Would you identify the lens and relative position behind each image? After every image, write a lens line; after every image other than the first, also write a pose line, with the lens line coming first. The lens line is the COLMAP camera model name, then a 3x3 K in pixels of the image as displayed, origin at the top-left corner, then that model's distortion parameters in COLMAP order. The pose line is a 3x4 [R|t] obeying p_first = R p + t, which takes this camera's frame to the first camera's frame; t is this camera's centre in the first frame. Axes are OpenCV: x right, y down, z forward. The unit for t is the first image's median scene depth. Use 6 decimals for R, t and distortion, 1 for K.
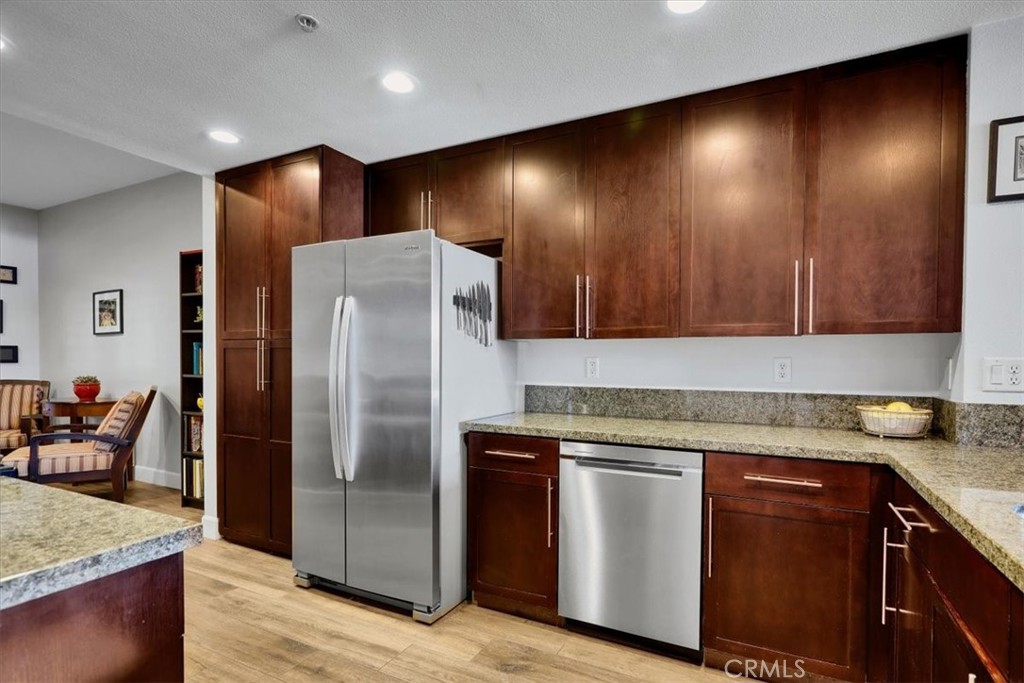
lens RADIAL K [[493.9, 0, 545.2], [0, 493.9, 371.0], [0, 0, 1]] dist [-0.006573, 0.001692]
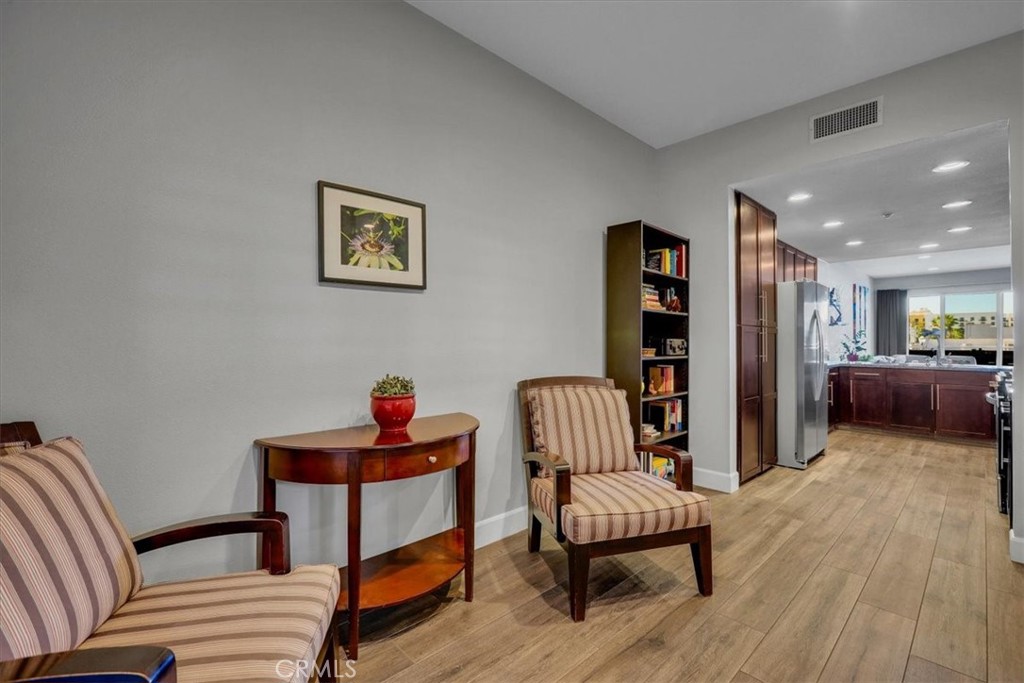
lens RADIAL K [[451.7, 0, 506.4], [0, 451.7, 337.0], [0, 0, 1]] dist [-0.007024, 0.002193]
pose [[0.360741, 0.003424, 0.932660, -2.660944], [0.016972, 0.999804, -0.010236, -0.042697], [-0.932512, 0.019522, 0.360612, 1.564263]]
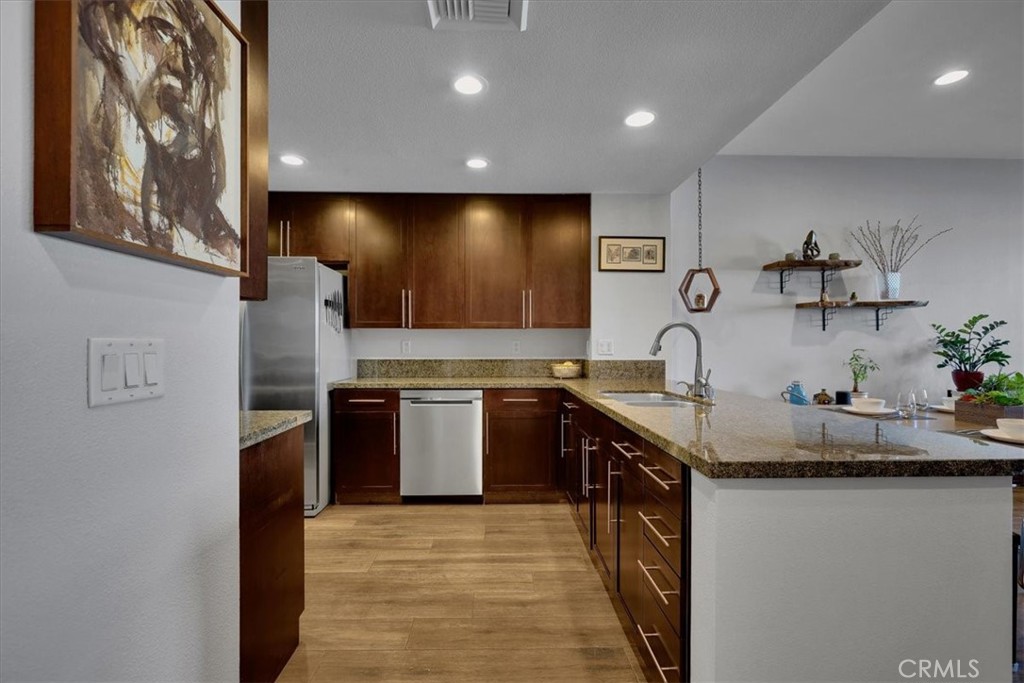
lens RADIAL K [[451.7, 0, 507.4], [0, 451.7, 346.3], [0, 0, 1]] dist [-0.007024, 0.002193]
pose [[0.889298, -0.007607, 0.457265, -0.321596], [0.016055, 0.999765, -0.014592, 0.020172], [-0.457046, 0.020318, 0.889211, -0.491200]]
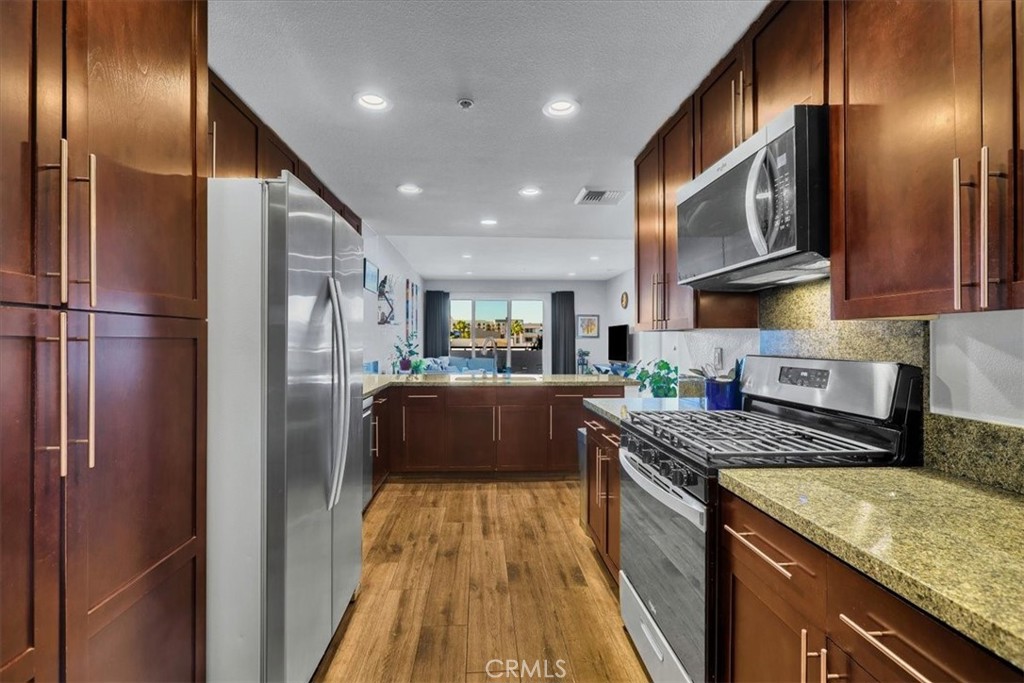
lens RADIAL K [[451.7, 0, 507.6], [0, 451.7, 338.2], [0, 0, 1]] dist [-0.007024, 0.002193]
pose [[-0.488153, -0.001646, 0.872756, -1.227211], [0.010983, 0.999907, 0.008029, -0.056721], [-0.872689, 0.013504, -0.488090, 1.145697]]
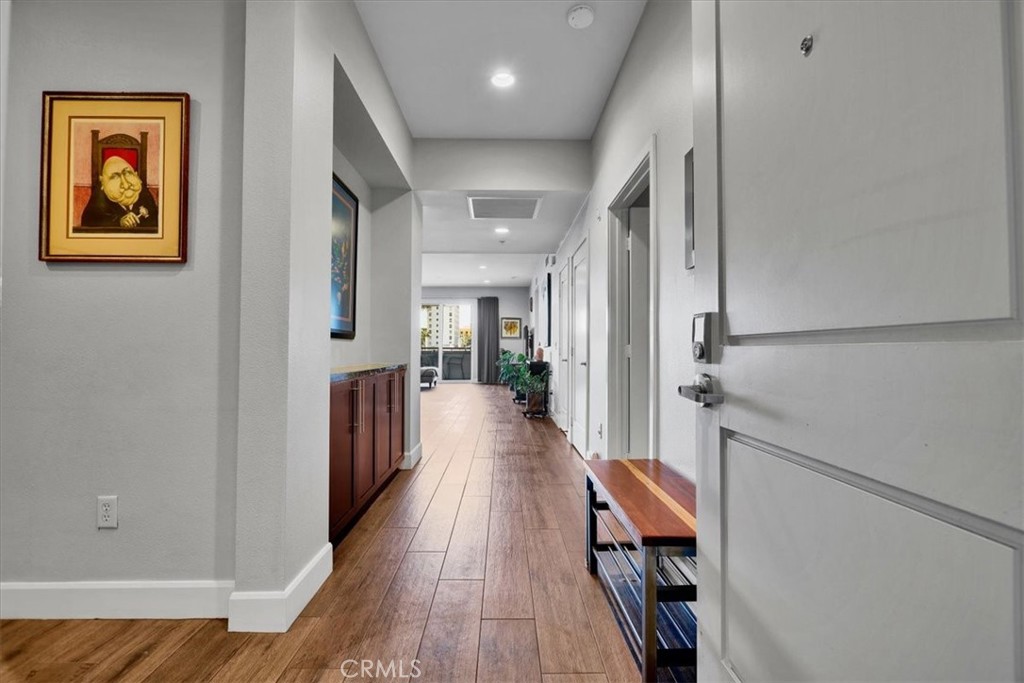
lens RADIAL K [[451.7, 0, 519.6], [0, 451.7, 341.4], [0, 0, 1]] dist [-0.007024, 0.002193]
pose [[-0.460284, 0.009397, 0.887722, -2.317719], [0.014671, 0.999888, -0.002978, 0.045205], [-0.887650, 0.011653, -0.460371, 0.372584]]
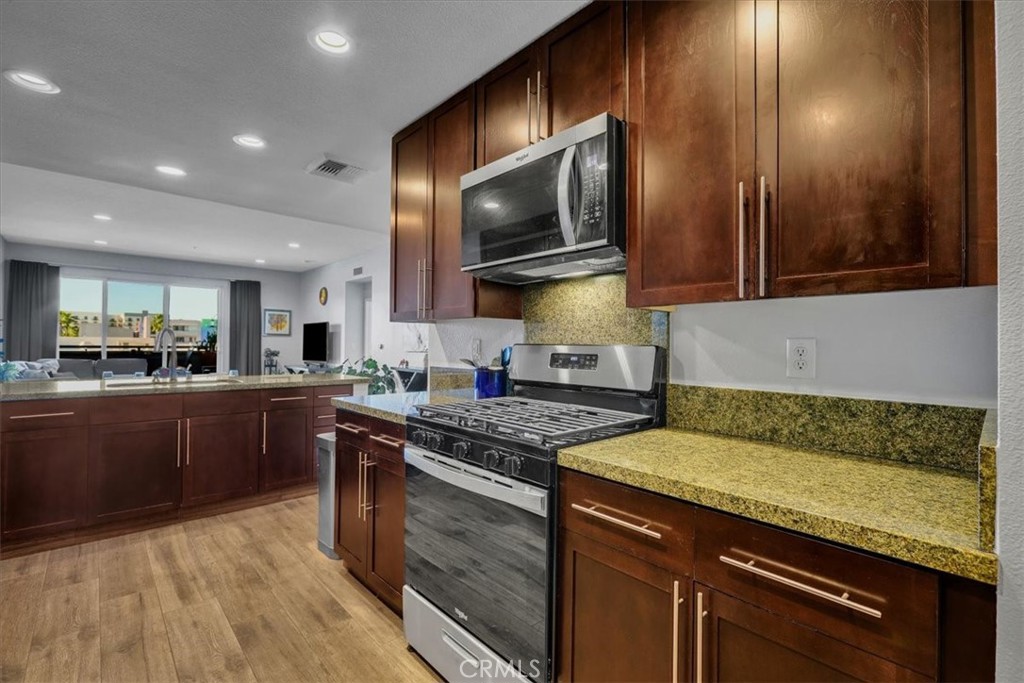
lens RADIAL K [[451.7, 0, 508.7], [0, 451.7, 338.7], [0, 0, 1]] dist [-0.007024, 0.002193]
pose [[-0.928806, -0.010890, 0.370406, -1.024699], [-0.009387, 0.999939, 0.005860, -0.028333], [-0.370448, 0.001966, -0.928851, 1.186313]]
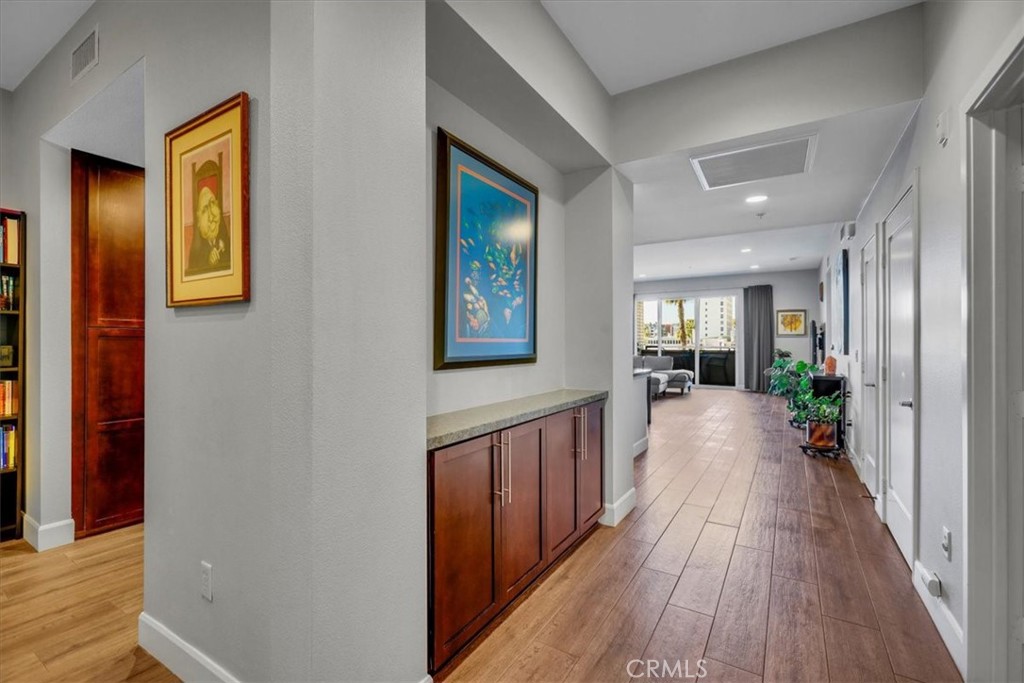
lens RADIAL K [[451.7, 0, 510.5], [0, 451.7, 338.2], [0, 0, 1]] dist [-0.007024, 0.002193]
pose [[0.113872, 0.000084, 0.993495, -1.964282], [0.021270, 0.999771, -0.002523, -0.037978], [-0.993268, 0.021419, 0.113844, 0.101035]]
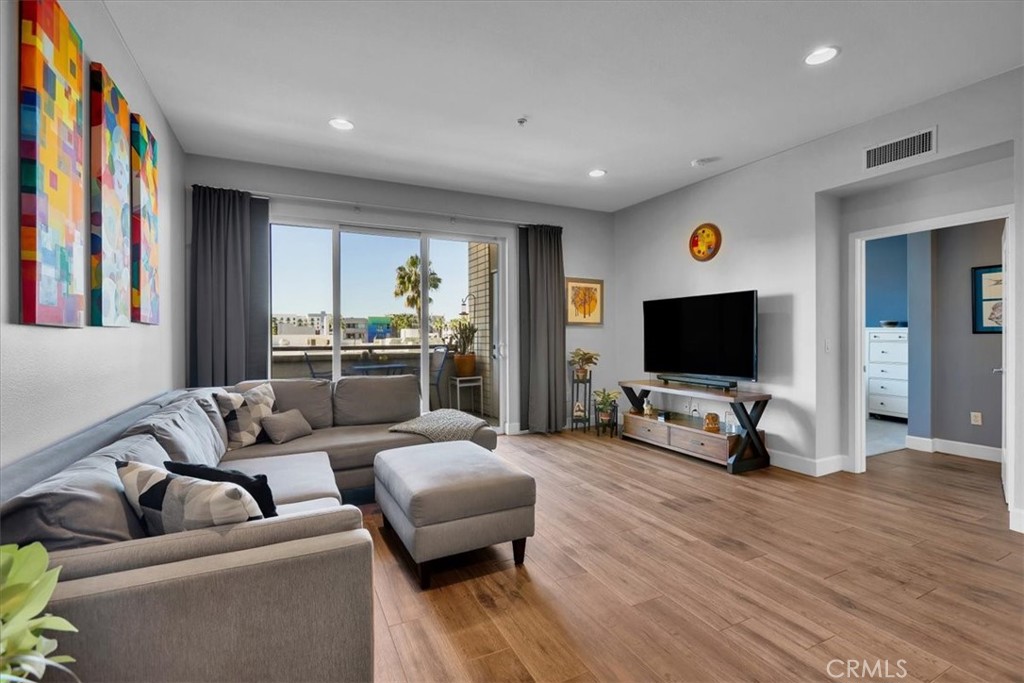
lens RADIAL K [[451.7, 0, 505.0], [0, 451.7, 342.4], [0, 0, 1]] dist [-0.007024, 0.002193]
pose [[-0.780843, -0.010899, 0.624632, 1.590206], [0.010530, 0.999476, 0.030603, 0.000354], [-0.624638, 0.030473, -0.780319, 0.091653]]
